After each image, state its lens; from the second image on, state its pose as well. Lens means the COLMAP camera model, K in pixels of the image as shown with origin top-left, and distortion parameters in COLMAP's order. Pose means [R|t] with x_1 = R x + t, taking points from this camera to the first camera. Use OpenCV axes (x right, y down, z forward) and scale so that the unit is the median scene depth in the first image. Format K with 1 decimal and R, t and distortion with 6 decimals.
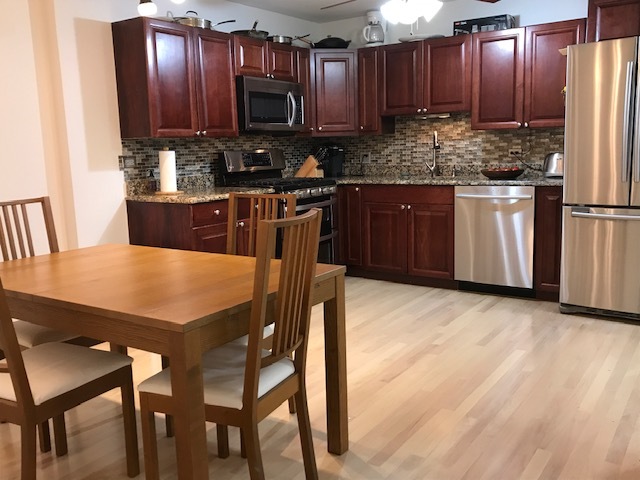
lens RADIAL K [[589.5, 0, 318.5], [0, 589.5, 235.7], [0, 0, 1]] dist [0.020181, 0.000000]
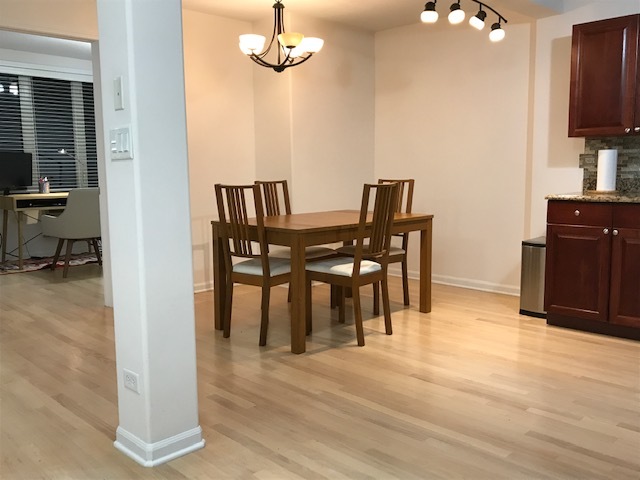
lens RADIAL K [[589.5, 0, 320.2], [0, 589.5, 243.9], [0, 0, 1]] dist [0.020181, 0.000000]
pose [[-0.189619, 0.157127, -0.969204, 0.734394], [-0.135334, 0.973508, 0.184302, -0.096140], [0.972486, 0.166113, -0.163331, 0.644526]]
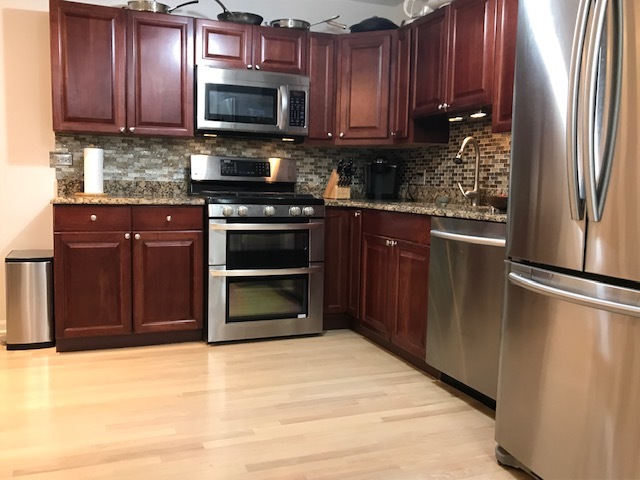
lens RADIAL K [[589.5, 0, 318.2], [0, 589.5, 238.7], [0, 0, 1]] dist [0.020181, 0.000000]
pose [[0.821355, 0.102311, -0.561167, 0.493250], [-0.132900, 0.991033, -0.013837, -0.035318], [0.554719, 0.085944, 0.827587, 0.403779]]
